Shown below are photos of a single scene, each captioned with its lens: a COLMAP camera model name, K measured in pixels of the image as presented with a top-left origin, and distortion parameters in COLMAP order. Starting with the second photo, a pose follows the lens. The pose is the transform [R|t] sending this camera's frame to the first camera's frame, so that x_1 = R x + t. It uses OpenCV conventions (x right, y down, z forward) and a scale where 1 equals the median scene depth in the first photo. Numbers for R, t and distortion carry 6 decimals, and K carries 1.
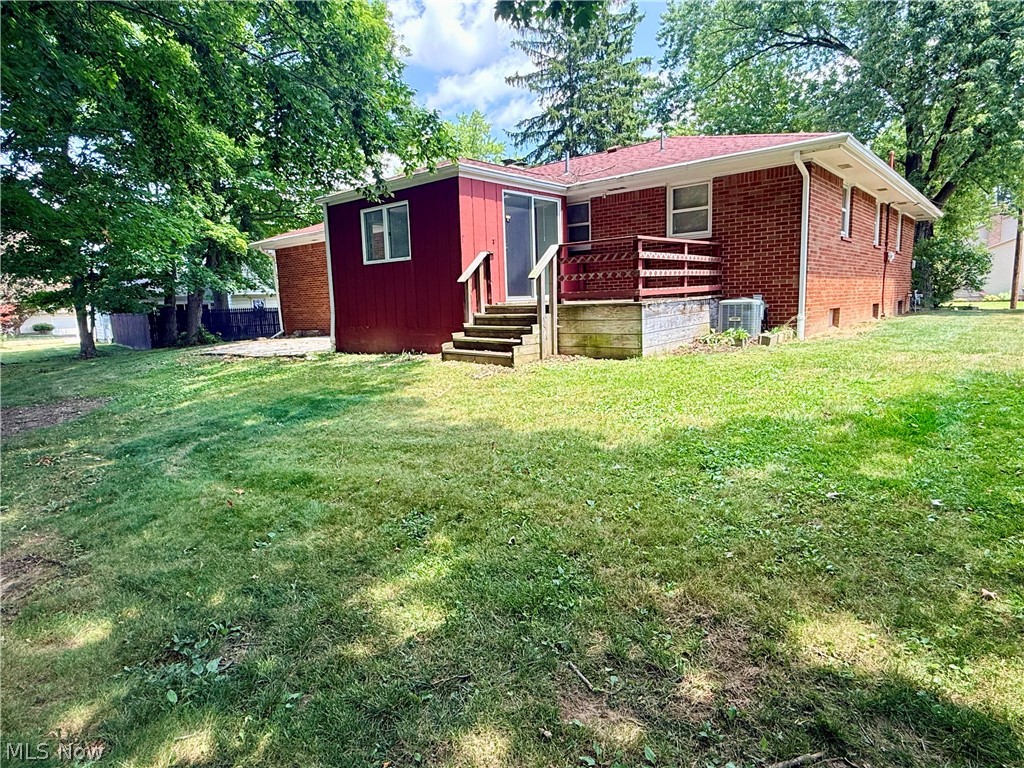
lens RADIAL K [[586.5, 0, 511.8], [0, 586.5, 383.1], [0, 0, 1]] dist [-0.004409, -0.003862]
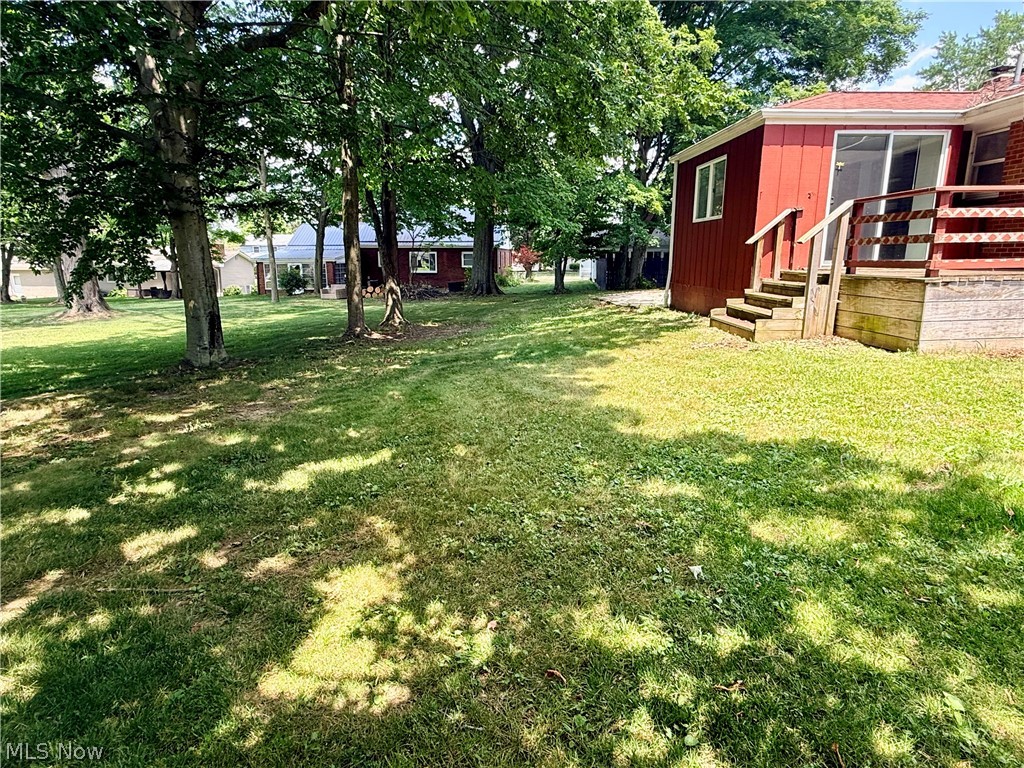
lens RADIAL K [[586.5, 0, 511.2], [0, 586.5, 387.0], [0, 0, 1]] dist [-0.004409, -0.003862]
pose [[0.683376, 0.188480, -0.705317, 0.368042], [-0.121335, 0.981986, 0.144852, -0.041762], [0.719913, -0.013409, 0.693935, 0.096216]]
